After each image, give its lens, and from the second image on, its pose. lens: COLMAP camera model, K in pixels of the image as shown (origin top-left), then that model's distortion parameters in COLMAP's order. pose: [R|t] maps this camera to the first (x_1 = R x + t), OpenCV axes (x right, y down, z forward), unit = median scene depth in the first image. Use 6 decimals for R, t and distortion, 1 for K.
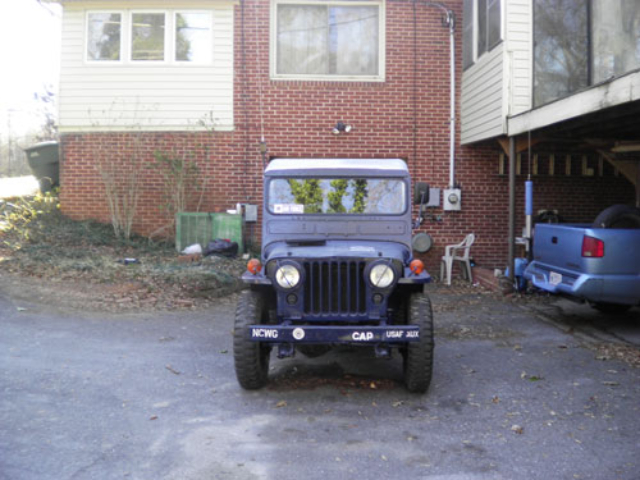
lens RADIAL K [[690.6, 0, 320.0], [0, 690.6, 240.0], [0, 0, 1]] dist [-0.057456, -0.253765]
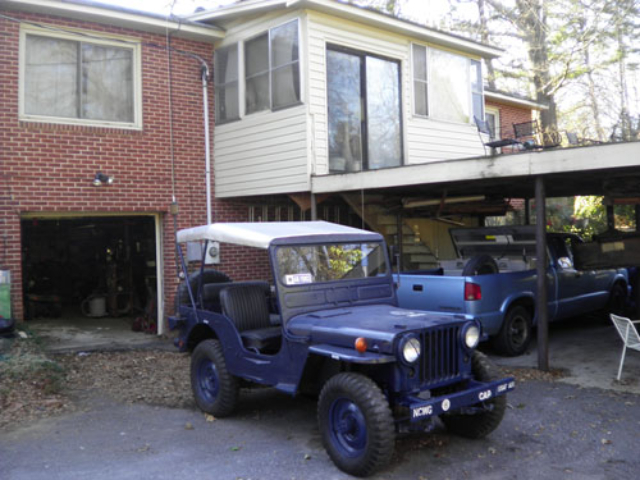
lens RADIAL K [[690.6, 0, 320.0], [0, 690.6, 240.0], [0, 0, 1]] dist [-0.057456, -0.253765]
pose [[0.745851, -0.034977, 0.665193, -0.355458], [0.071508, 0.997054, -0.027751, -0.038518], [-0.662263, 0.068265, 0.746155, 0.154445]]
